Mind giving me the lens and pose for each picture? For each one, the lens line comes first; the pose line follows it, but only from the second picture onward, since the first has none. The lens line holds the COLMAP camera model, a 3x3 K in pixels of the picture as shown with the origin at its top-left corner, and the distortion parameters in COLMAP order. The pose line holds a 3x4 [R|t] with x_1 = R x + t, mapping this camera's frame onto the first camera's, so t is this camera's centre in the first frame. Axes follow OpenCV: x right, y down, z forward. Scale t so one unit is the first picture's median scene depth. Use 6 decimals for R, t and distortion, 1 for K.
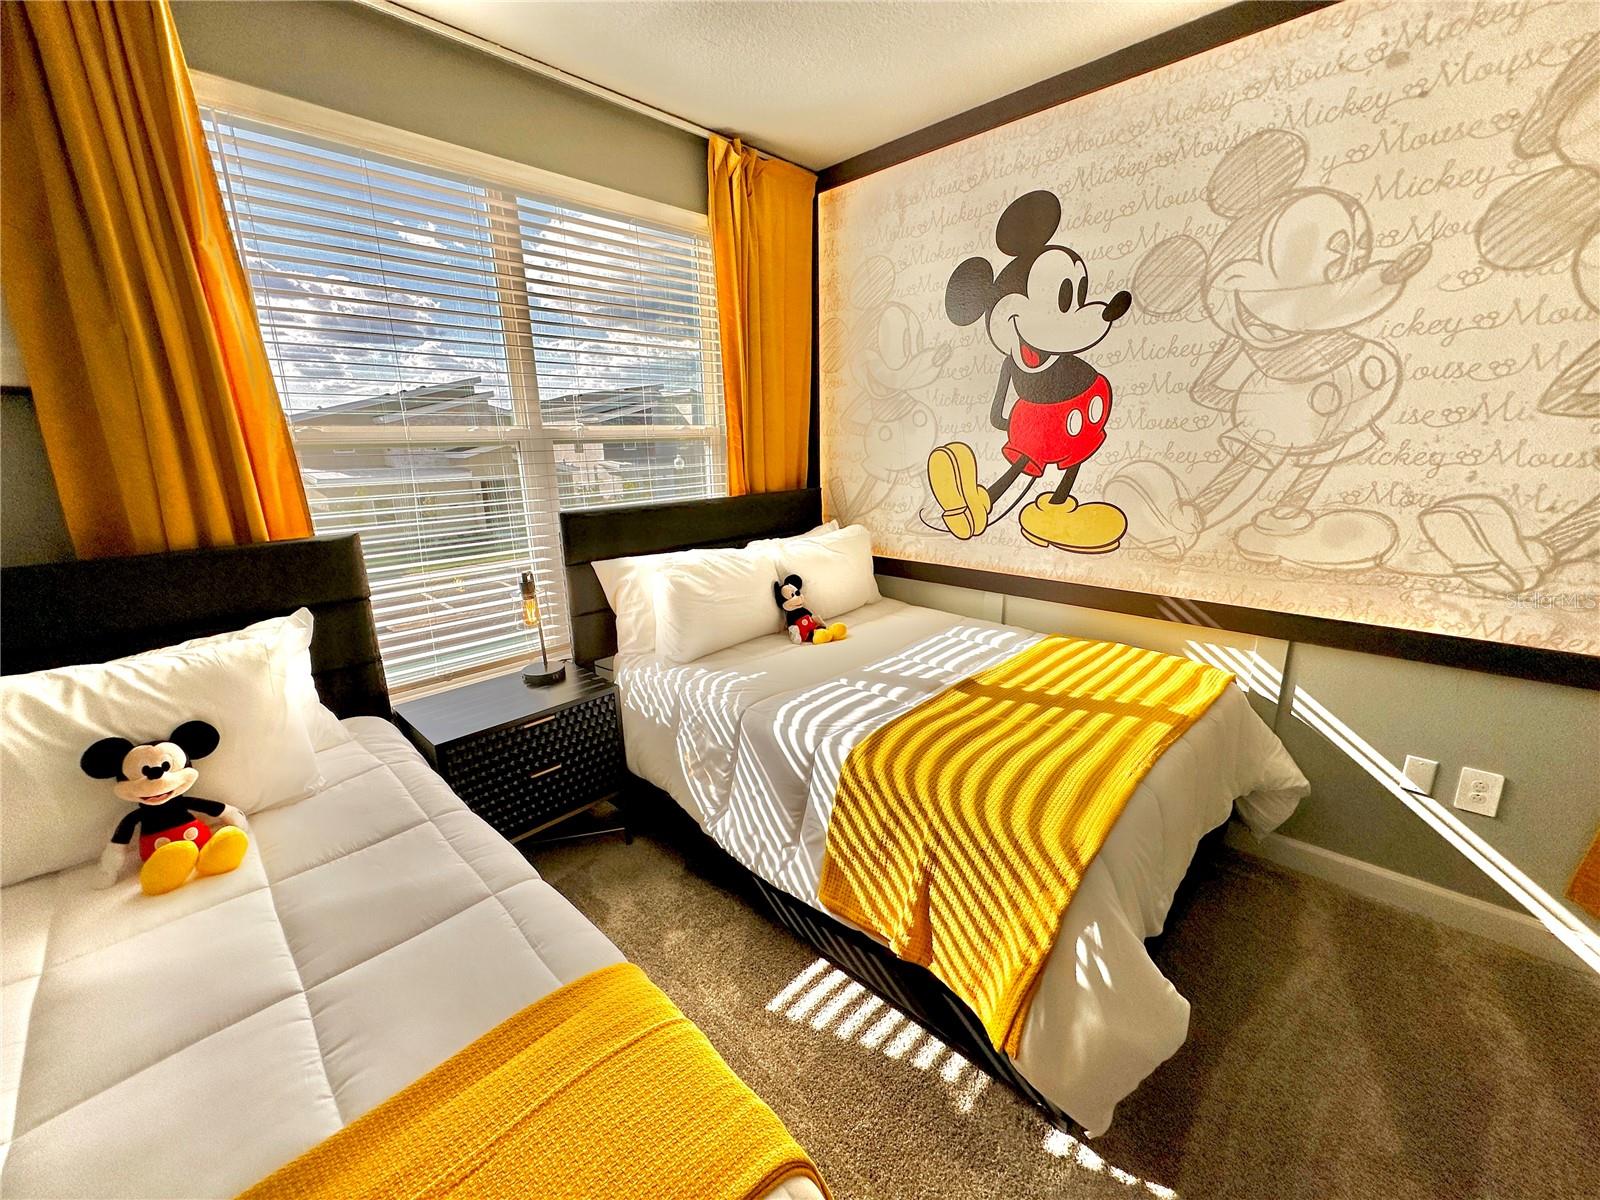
lens RADIAL K [[636.6, 0, 797.4], [0, 636.6, 598.3], [0, 0, 1]] dist [-0.003933, -0.000526]
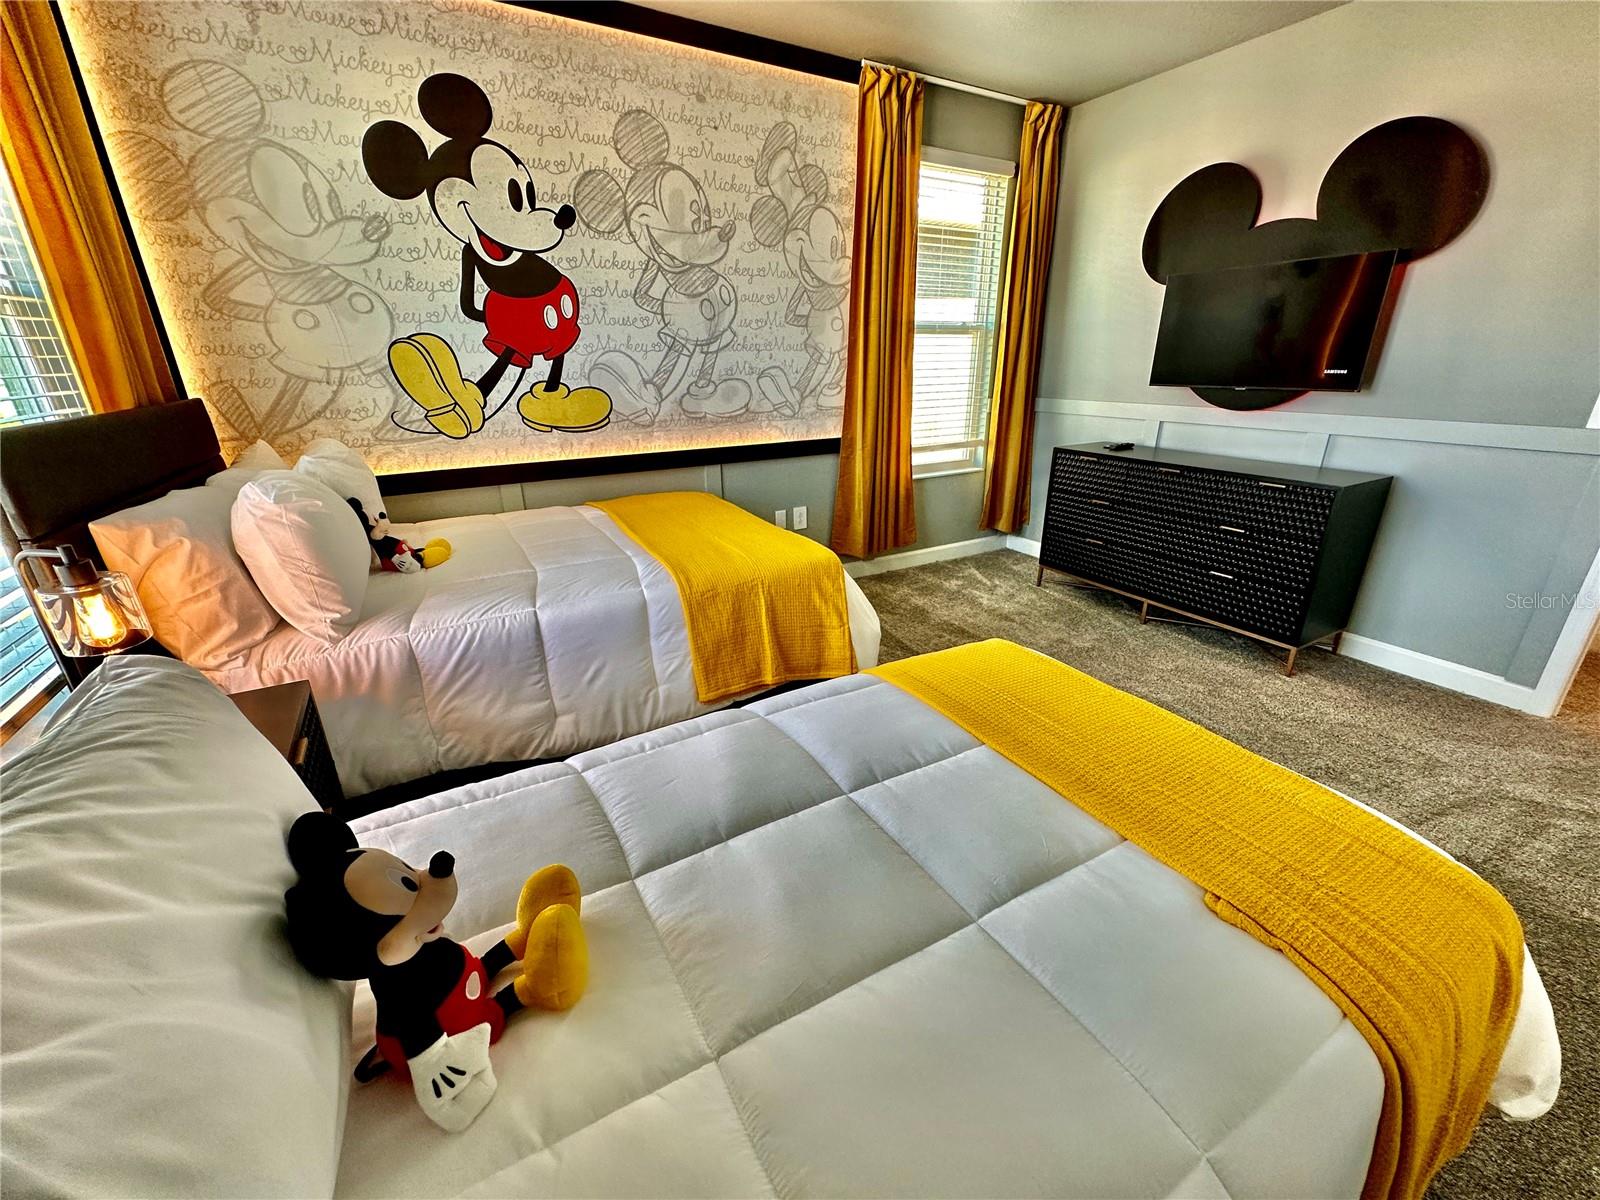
lens RADIAL K [[636.6, 0, 805.4], [0, 636.6, 599.3], [0, 0, 1]] dist [-0.003933, -0.000526]
pose [[0.268766, -0.328425, 0.905484, -0.738772], [0.239084, 0.933401, 0.267586, 0.004478], [-0.933061, 0.144569, 0.329388, 0.294924]]
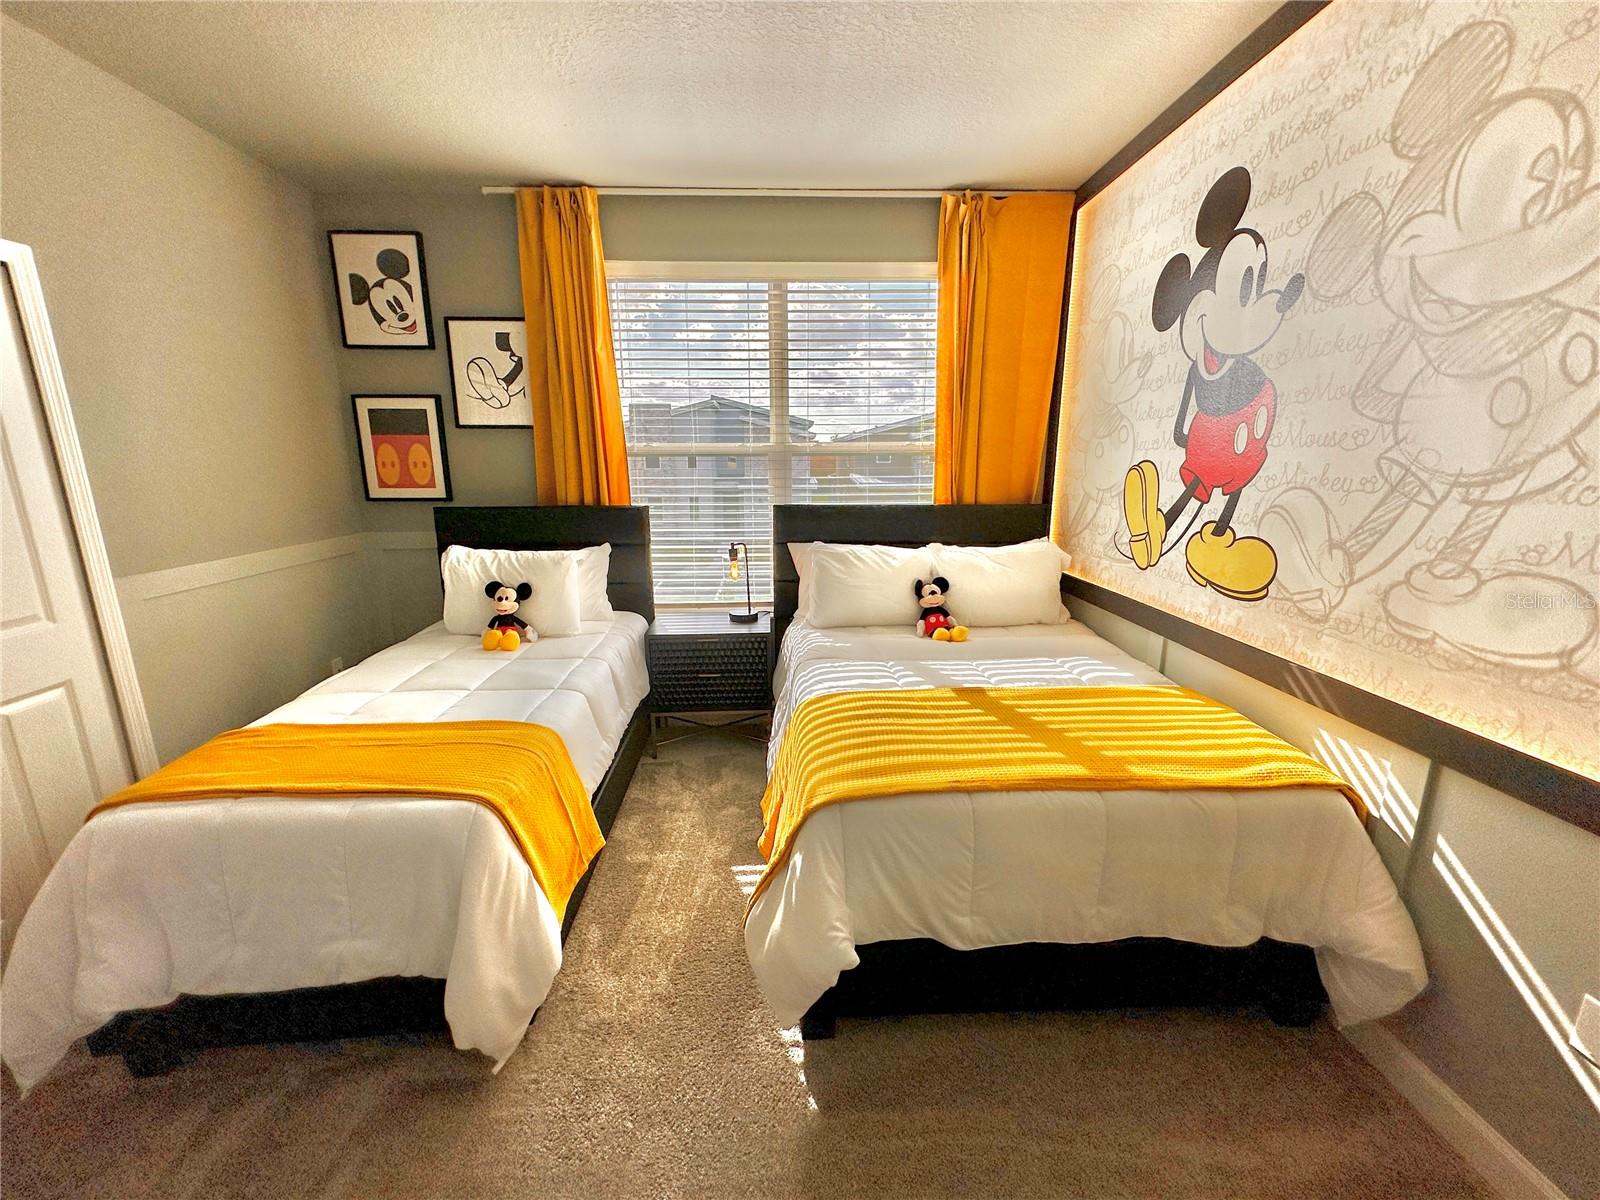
lens RADIAL K [[636.6, 0, 797.7], [0, 636.6, 600.1], [0, 0, 1]] dist [-0.003933, -0.000526]
pose [[0.719546, 0.166238, -0.674254, 0.690680], [-0.178678, 0.982555, 0.051569, -0.012359], [0.671064, 0.083368, 0.736697, 0.031004]]
